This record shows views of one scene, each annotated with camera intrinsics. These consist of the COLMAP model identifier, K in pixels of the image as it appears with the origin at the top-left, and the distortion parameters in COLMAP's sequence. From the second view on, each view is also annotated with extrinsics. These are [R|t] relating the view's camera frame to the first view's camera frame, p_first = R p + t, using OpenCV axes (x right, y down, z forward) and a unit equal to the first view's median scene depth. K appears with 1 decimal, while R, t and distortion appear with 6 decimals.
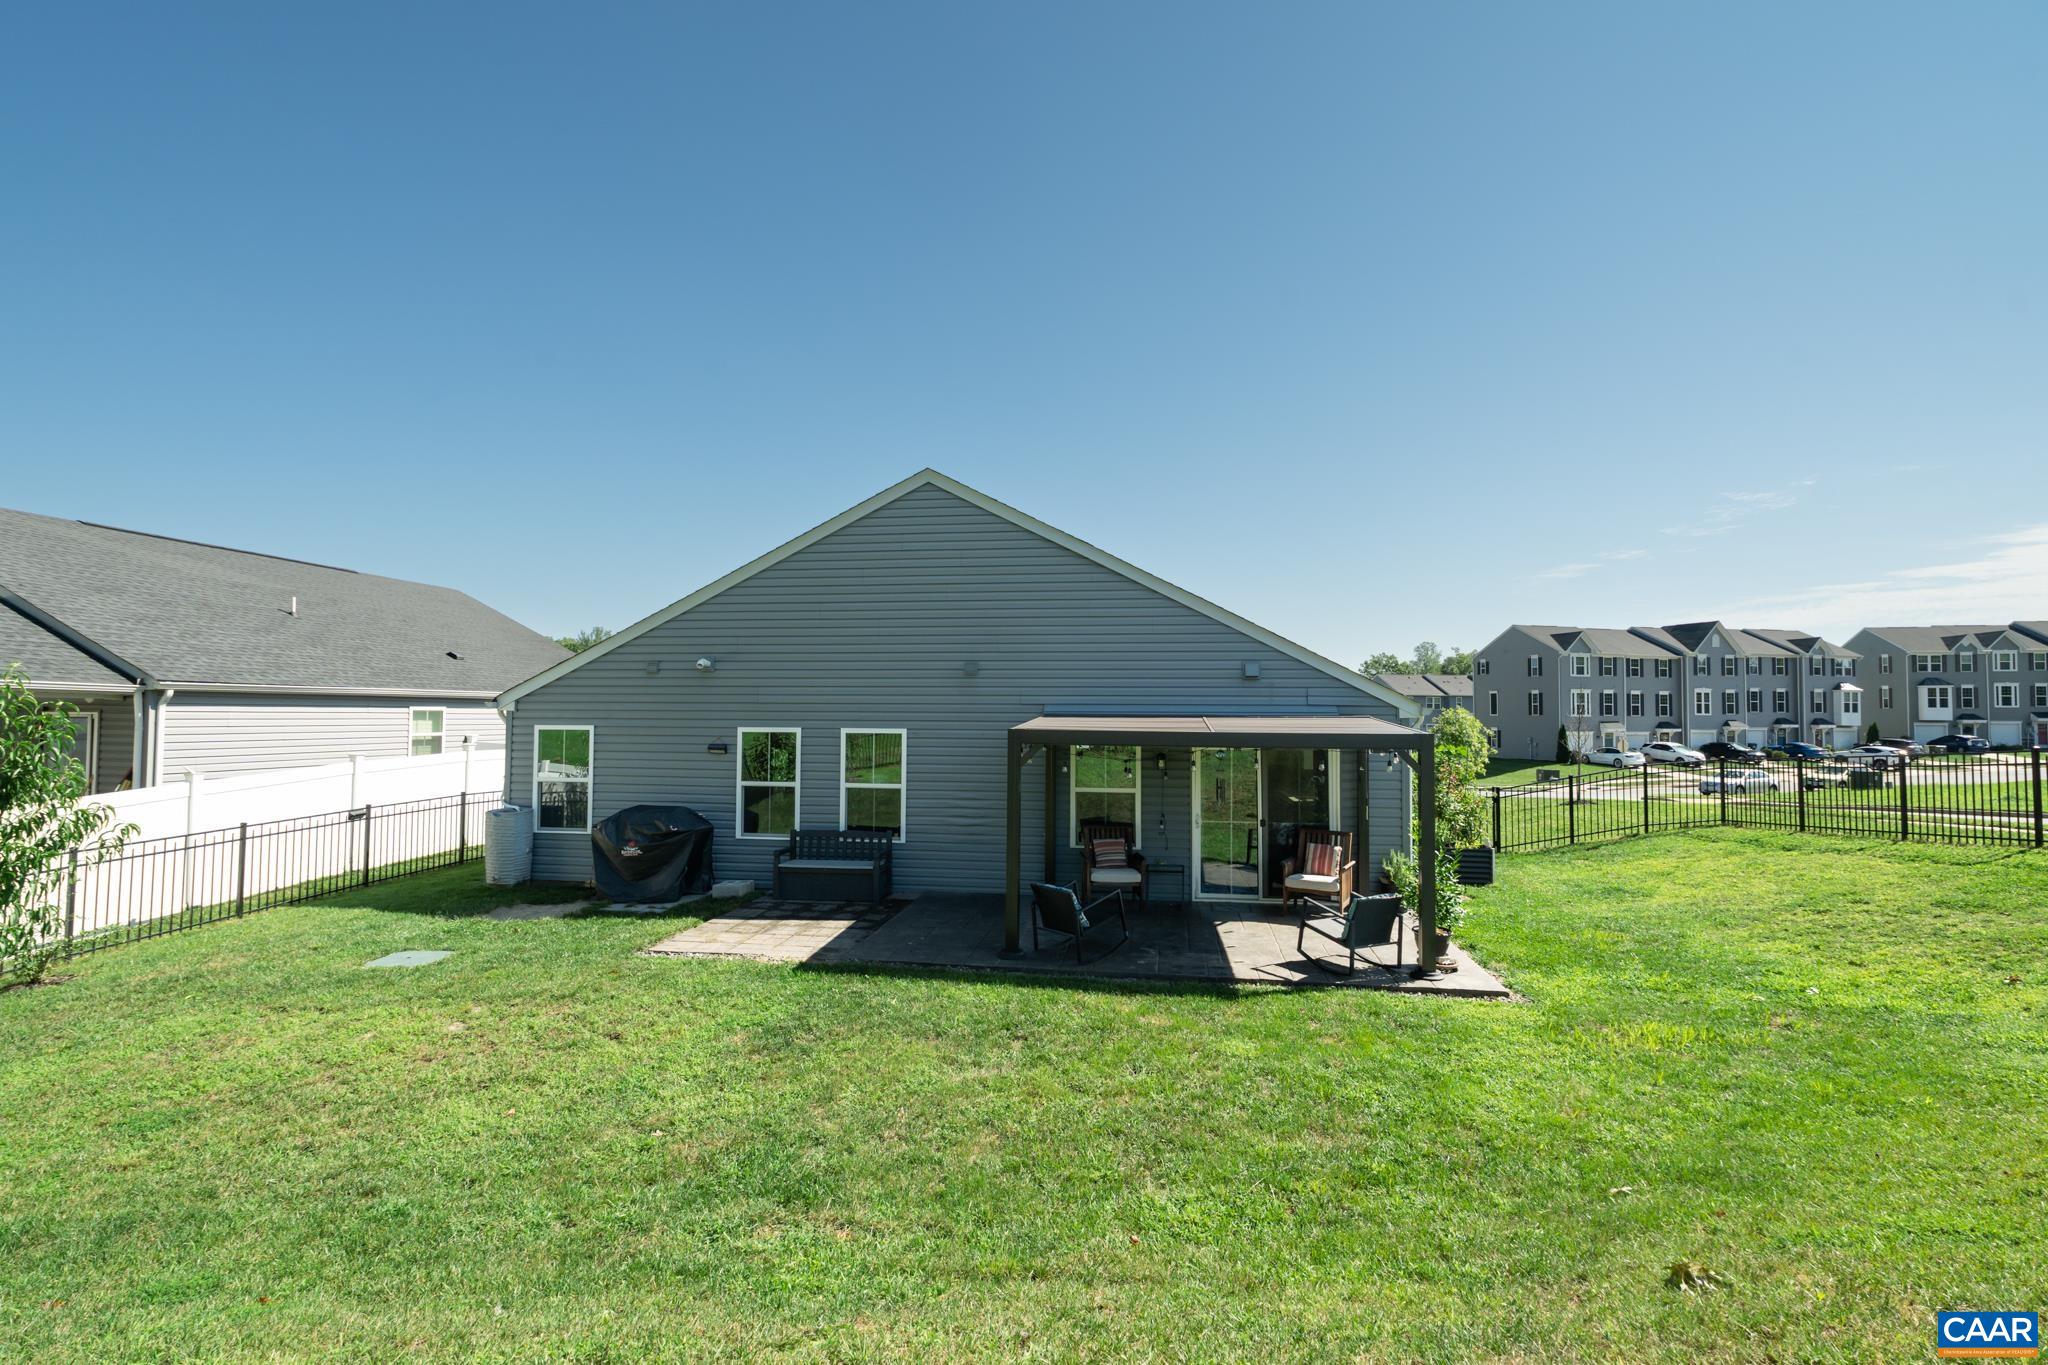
lens RADIAL K [[945.2, 0, 1029.0], [0, 945.2, 680.0], [0, 0, 1]] dist [-0.003576, 0.002131]
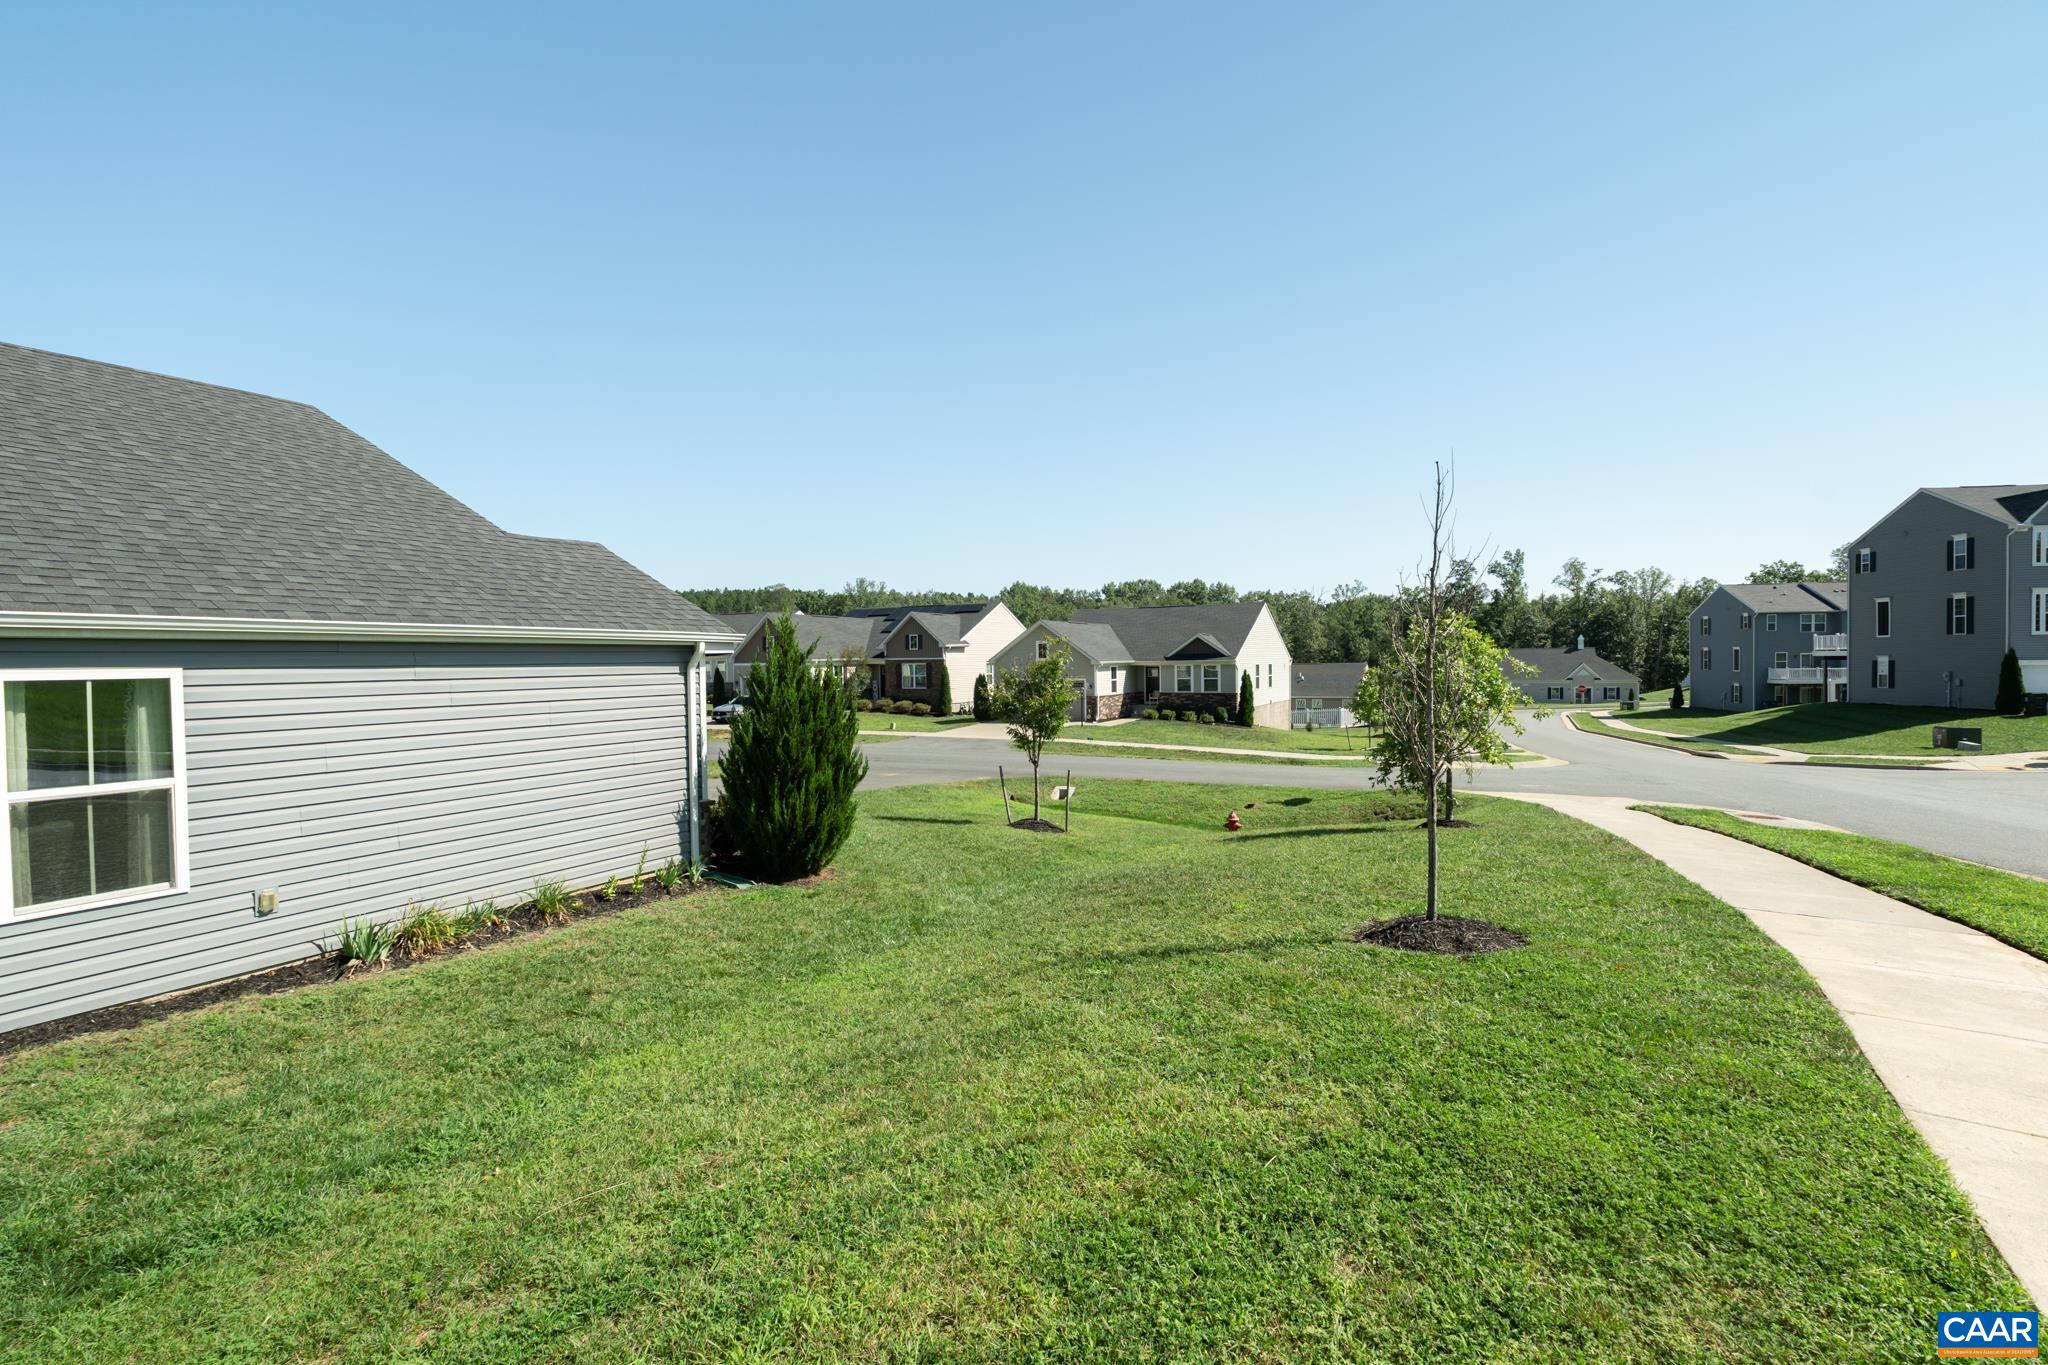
lens RADIAL K [[945.2, 0, 1020.0], [0, 945.2, 680.2], [0, 0, 1]] dist [-0.003576, 0.002131]
pose [[0.940589, -0.013877, -0.339264, 0.172277], [0.034735, 0.997855, 0.055484, 0.011851], [0.337767, -0.063972, 0.939053, 0.221954]]
